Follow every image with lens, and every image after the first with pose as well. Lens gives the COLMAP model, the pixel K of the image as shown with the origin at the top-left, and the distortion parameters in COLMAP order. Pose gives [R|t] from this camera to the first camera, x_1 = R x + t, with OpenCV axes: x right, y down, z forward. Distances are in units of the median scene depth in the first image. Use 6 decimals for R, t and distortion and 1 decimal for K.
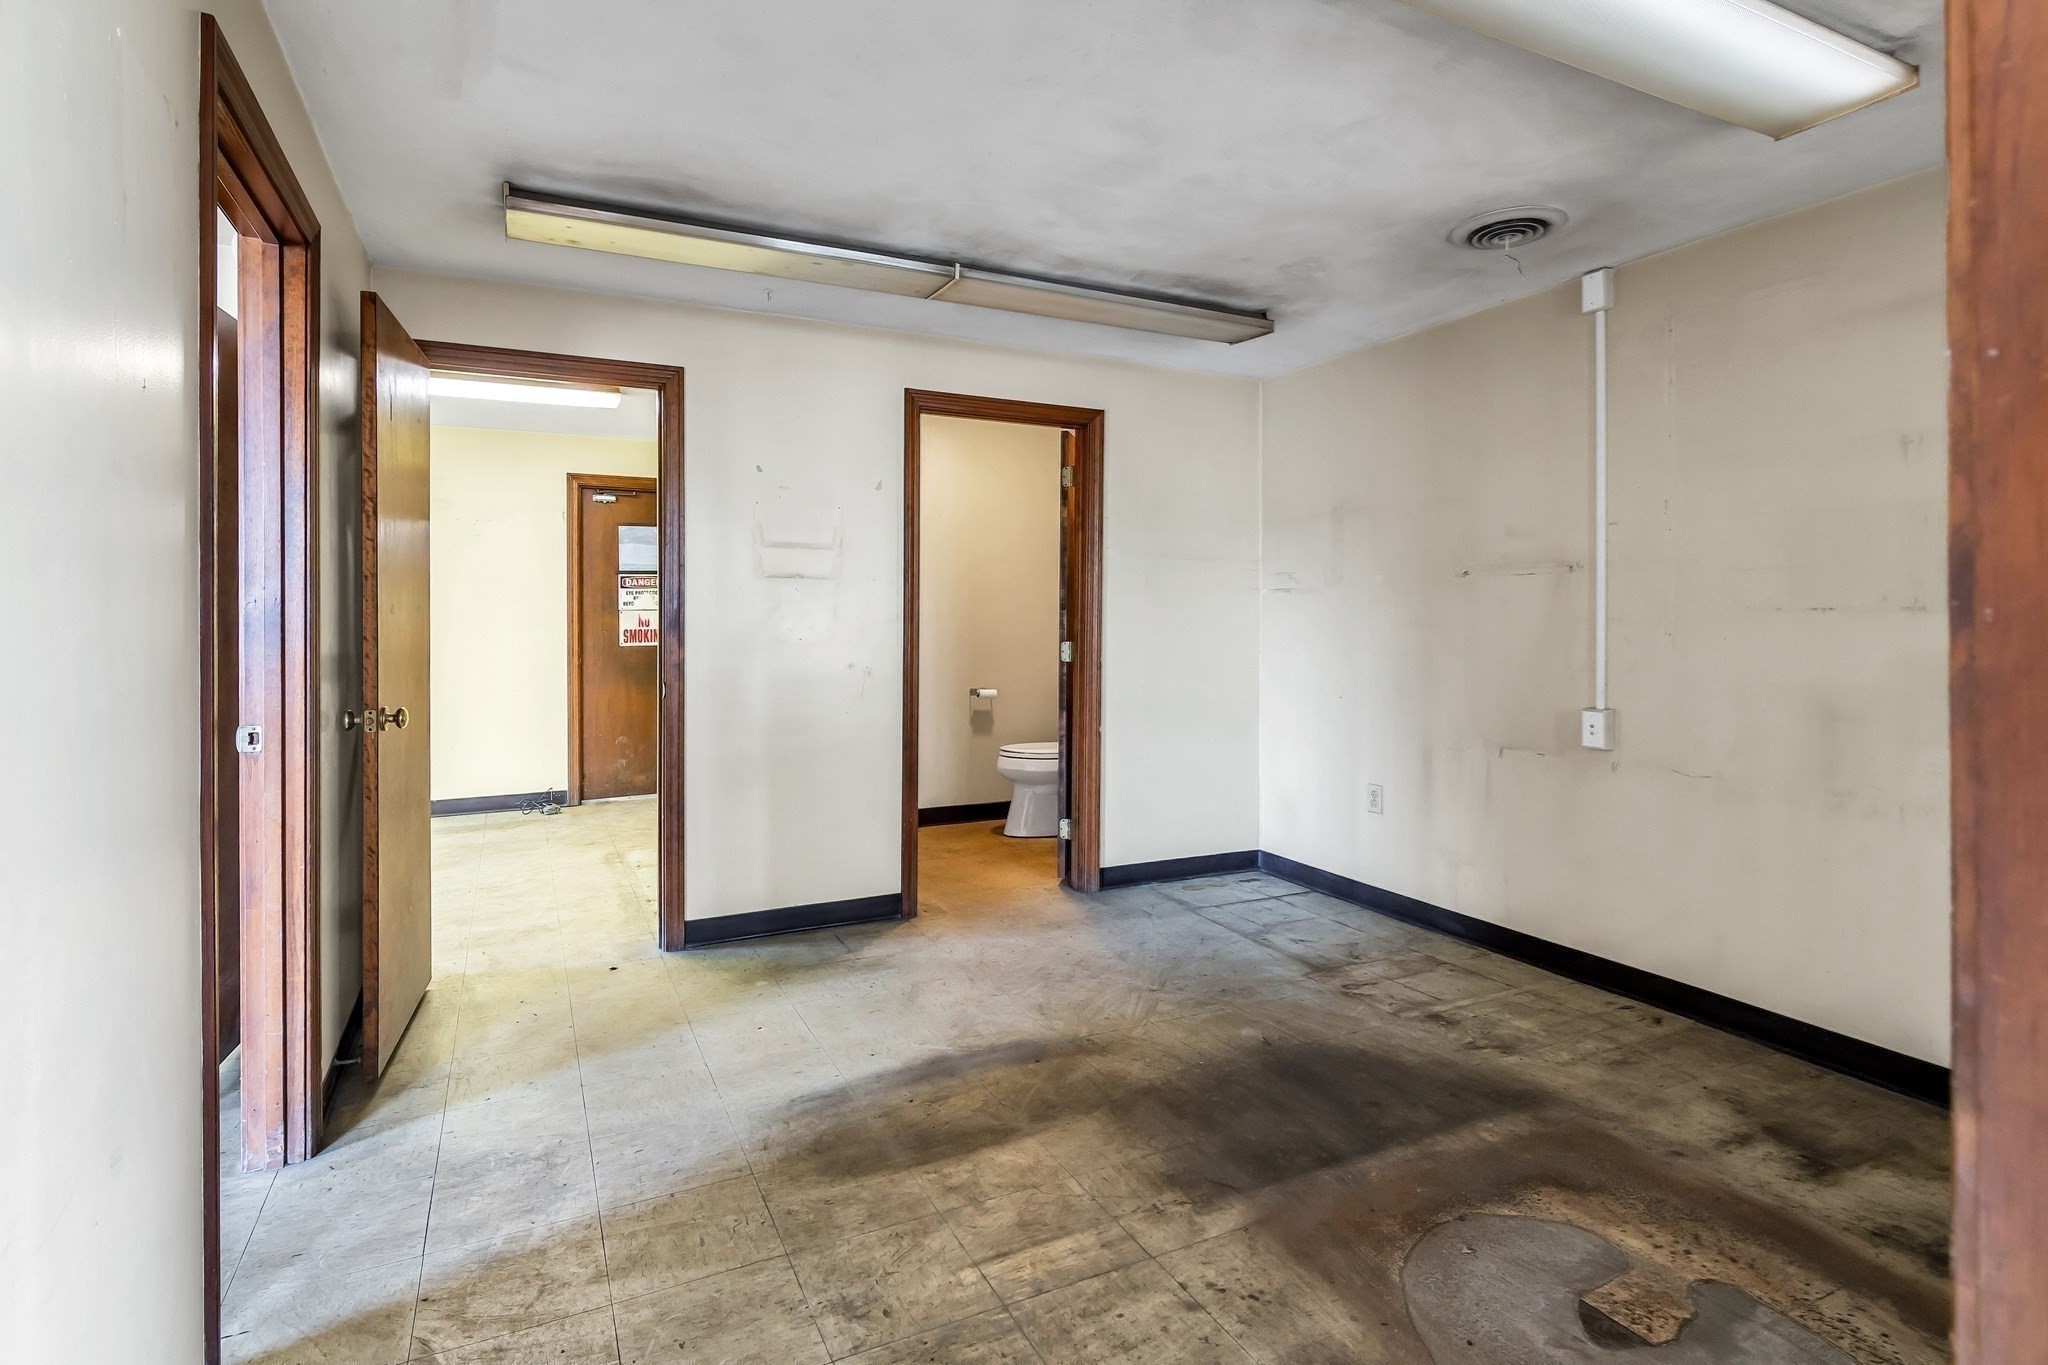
lens RADIAL K [[1020.6, 0, 1019.5], [0, 1020.6, 616.2], [0, 0, 1]] dist [-0.000738, 0.000655]
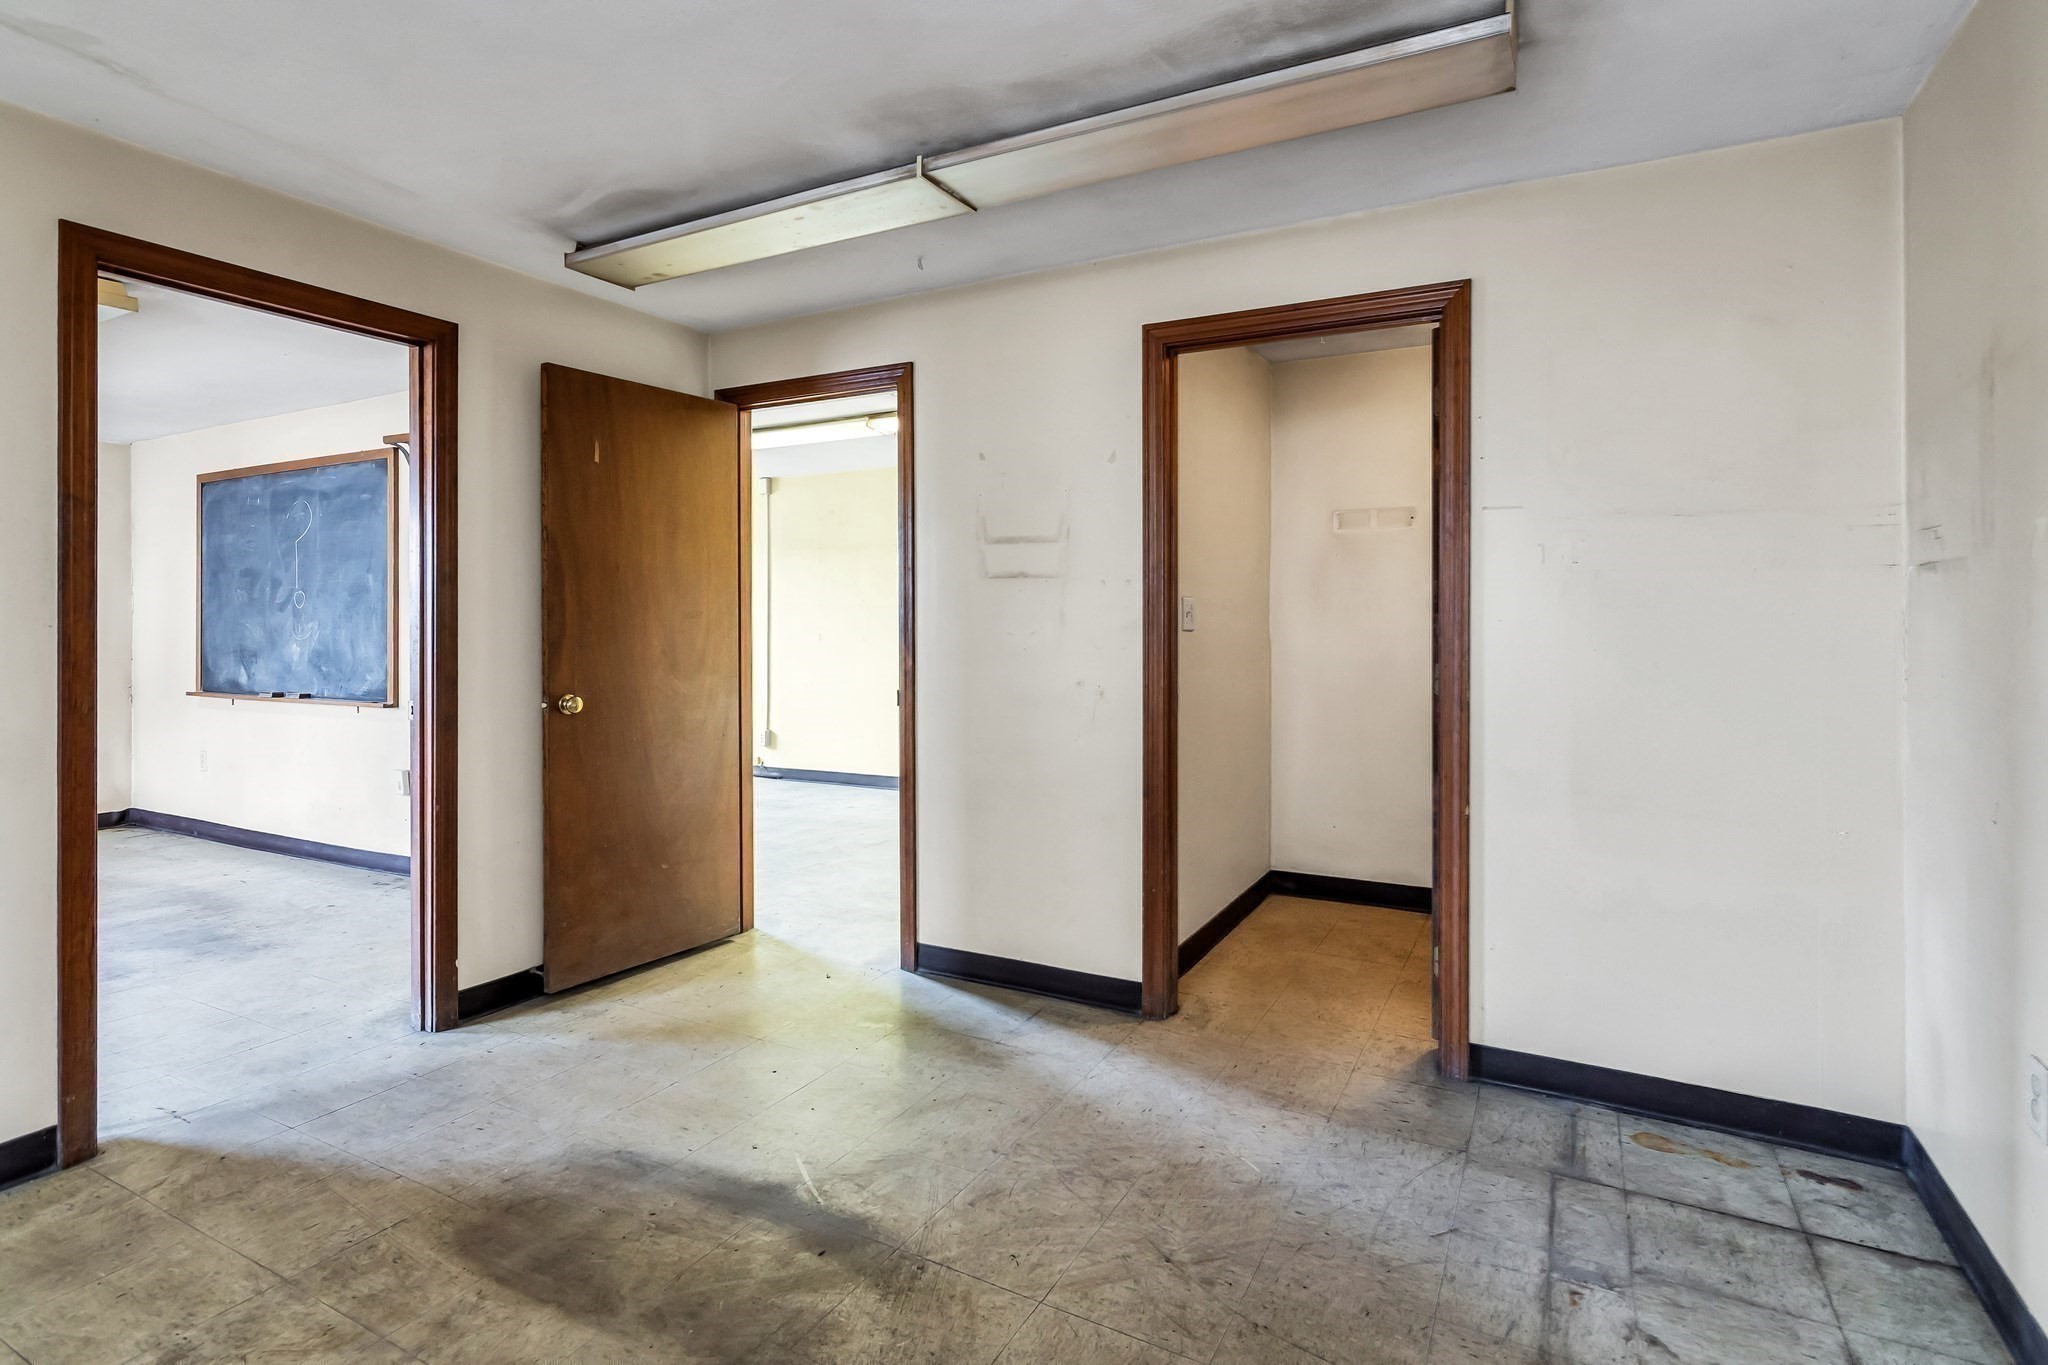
lens RADIAL K [[1020.6, 0, 1019.5], [0, 1020.6, 616.2], [0, 0, 1]] dist [-0.000738, 0.000655]
pose [[0.574473, -0.005025, -0.818508, 0.717999], [-0.002981, 0.999962, -0.008231, 0.003176], [0.818518, 0.007169, 0.574436, 0.752699]]
